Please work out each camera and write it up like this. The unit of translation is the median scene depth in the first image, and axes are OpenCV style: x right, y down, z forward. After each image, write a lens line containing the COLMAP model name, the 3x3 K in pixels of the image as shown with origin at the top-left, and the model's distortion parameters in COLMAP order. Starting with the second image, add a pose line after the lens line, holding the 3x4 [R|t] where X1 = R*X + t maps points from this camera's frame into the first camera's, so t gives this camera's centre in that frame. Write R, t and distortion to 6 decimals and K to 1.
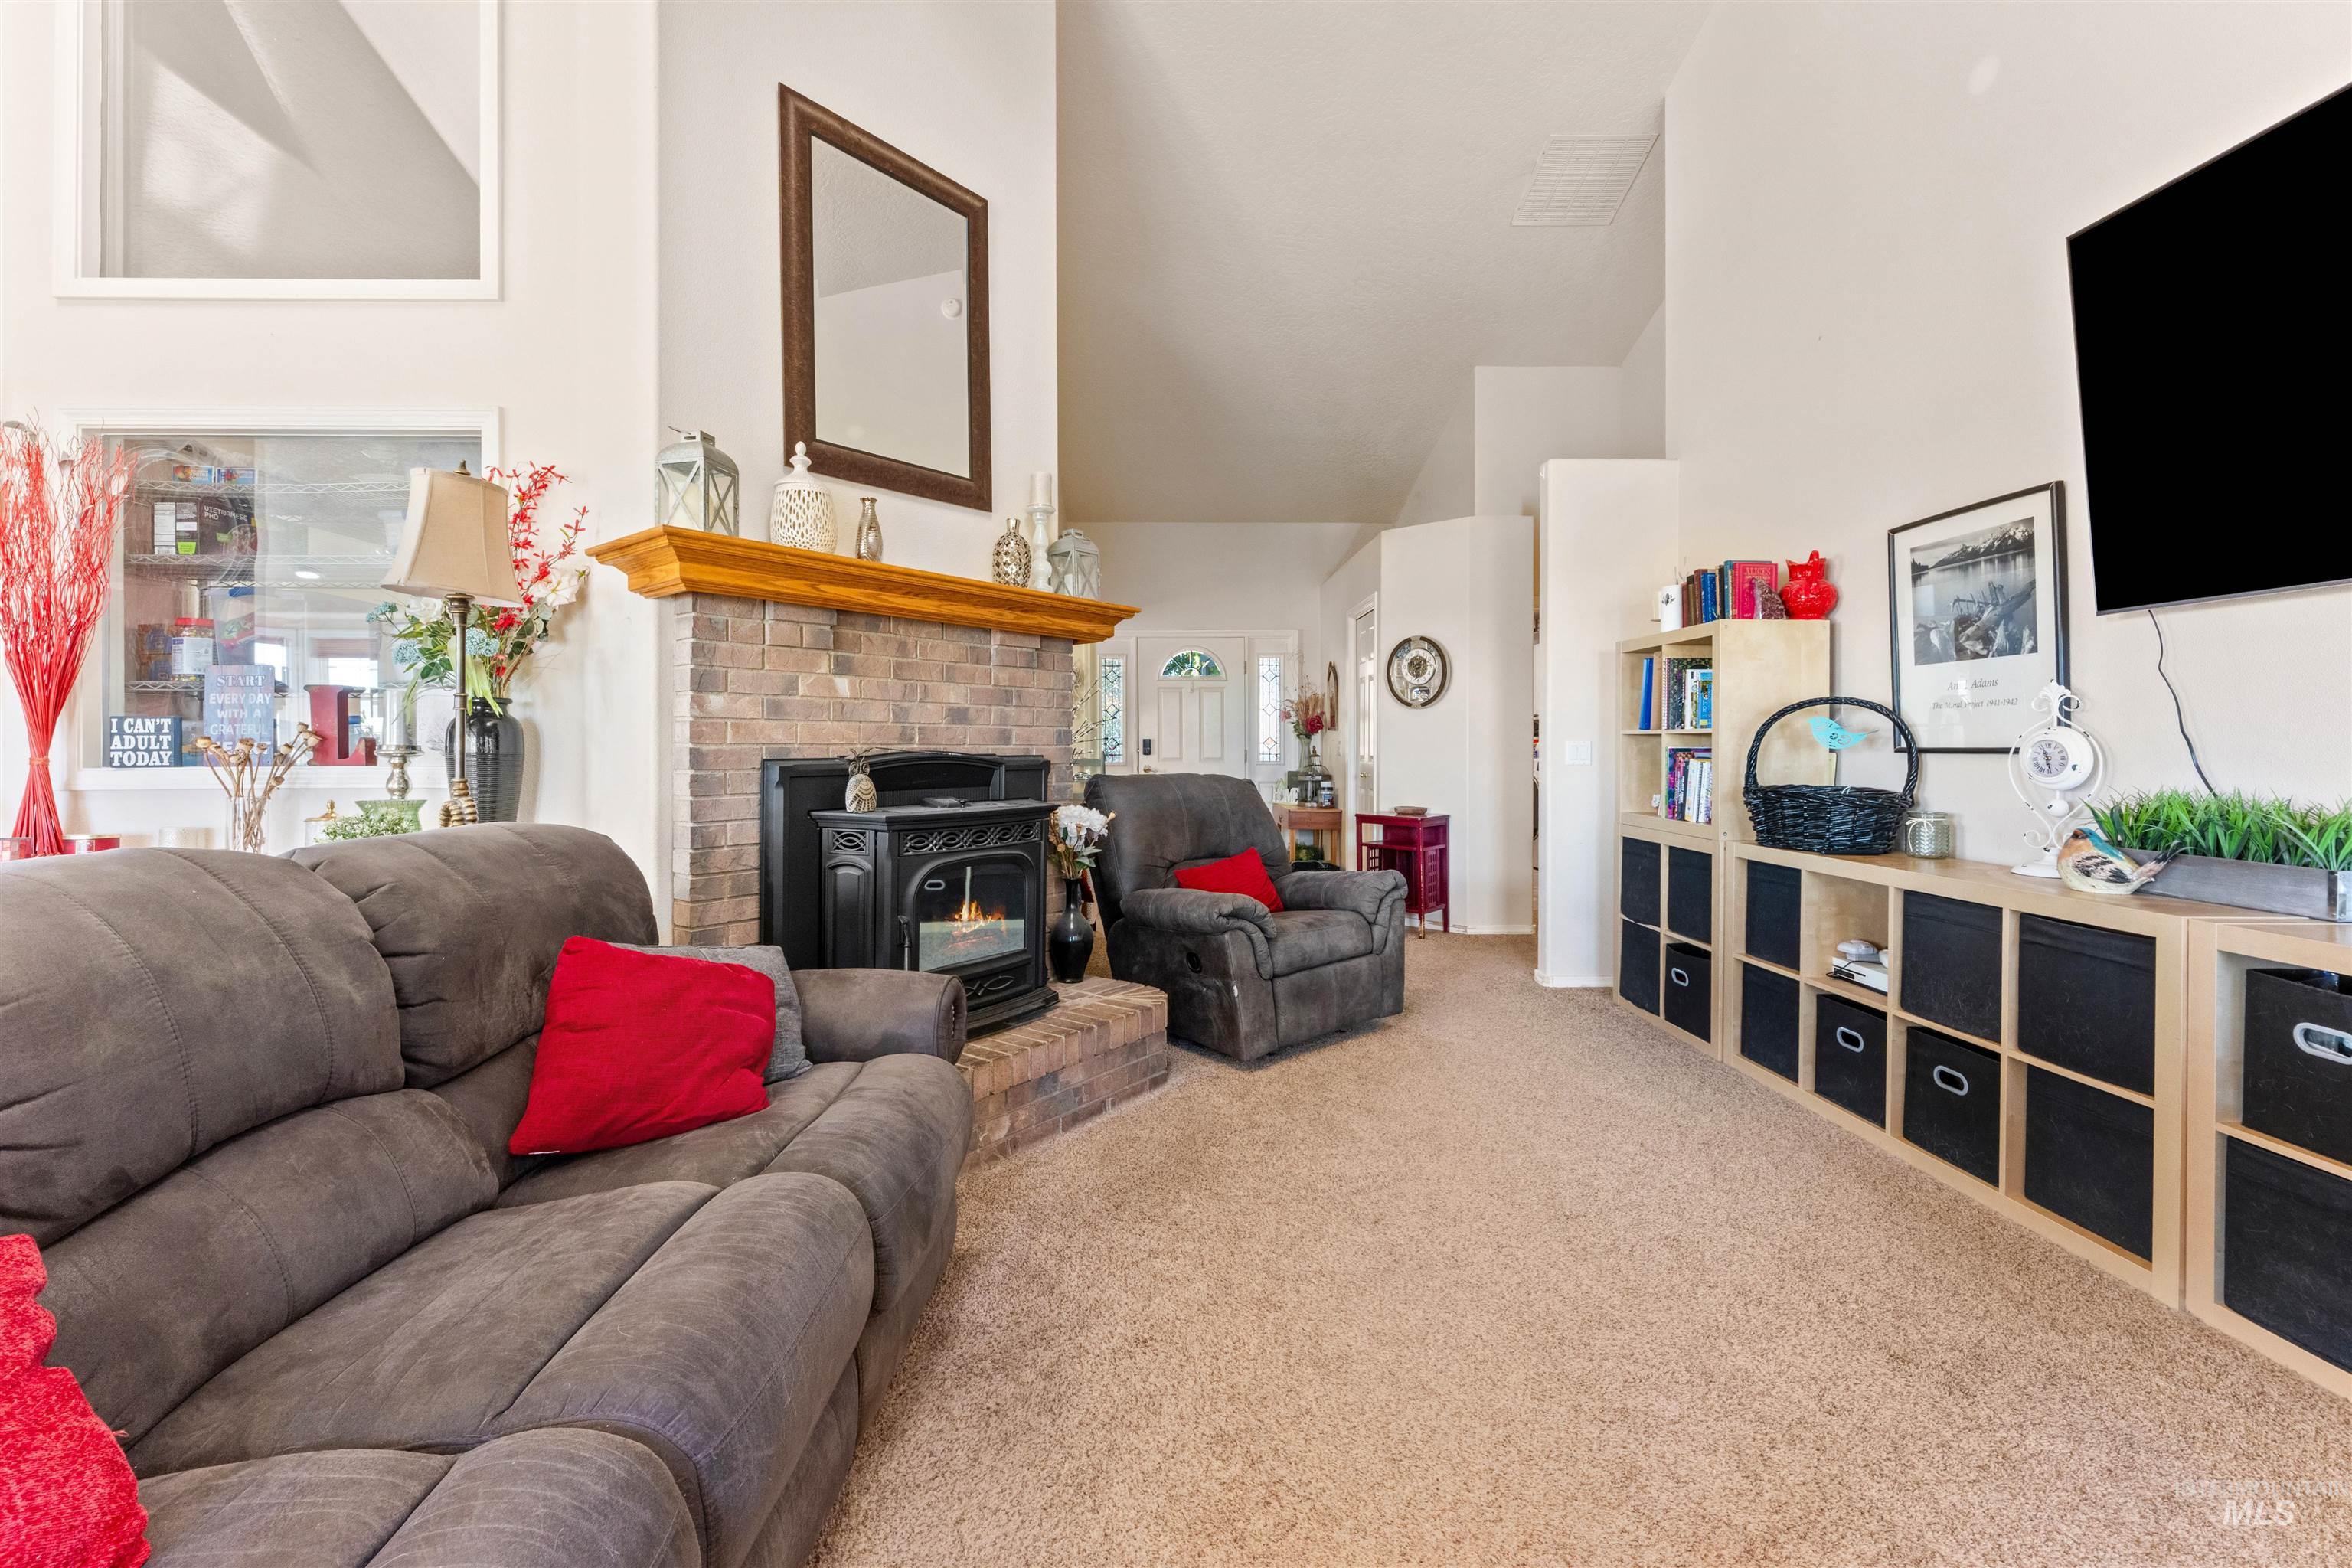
lens RADIAL K [[979.5, 0, 1160.1], [0, 979.5, 750.3], [0, 0, 1]] dist [0.000003, -0.000008]
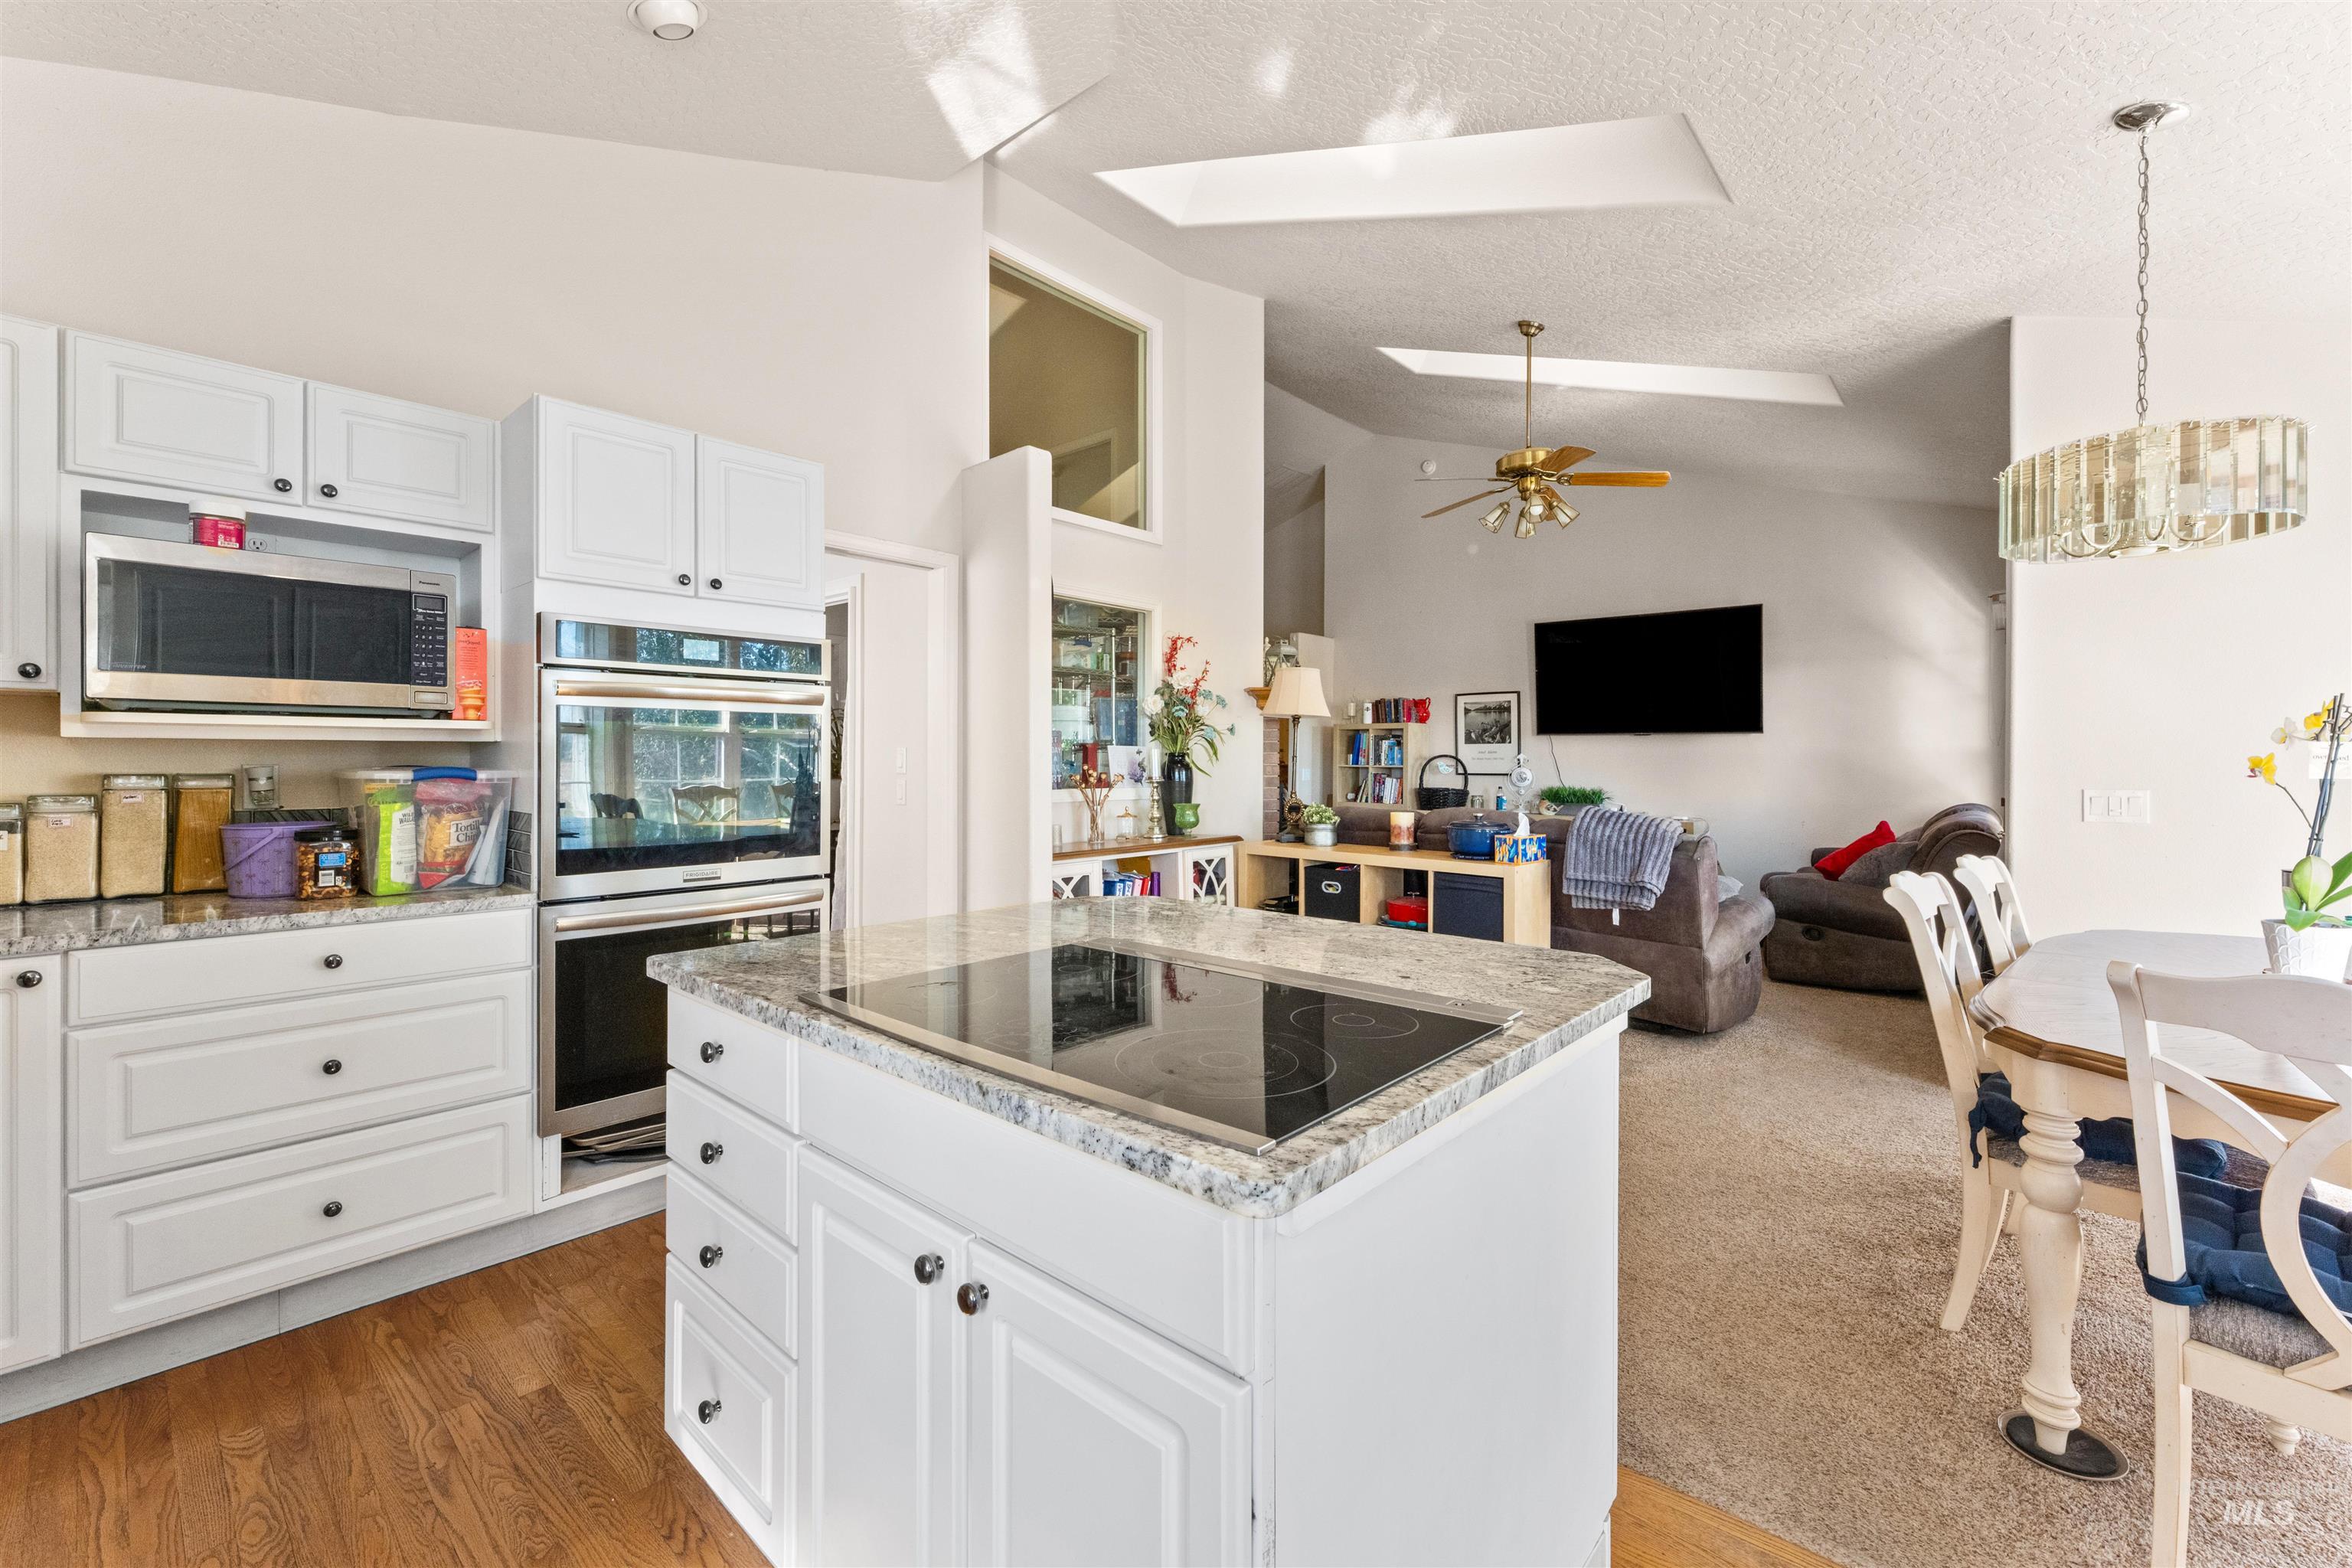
lens RADIAL K [[947.3, 0, 1170.4], [0, 947.3, 771.8], [0, 0, 1]] dist [0.000731, -0.000062]
pose [[0.685818, -0.004194, 0.727761, -1.862985], [-0.000554, 0.999980, 0.006285, -0.024059], [-0.727772, -0.004714, 0.685802, -0.266300]]
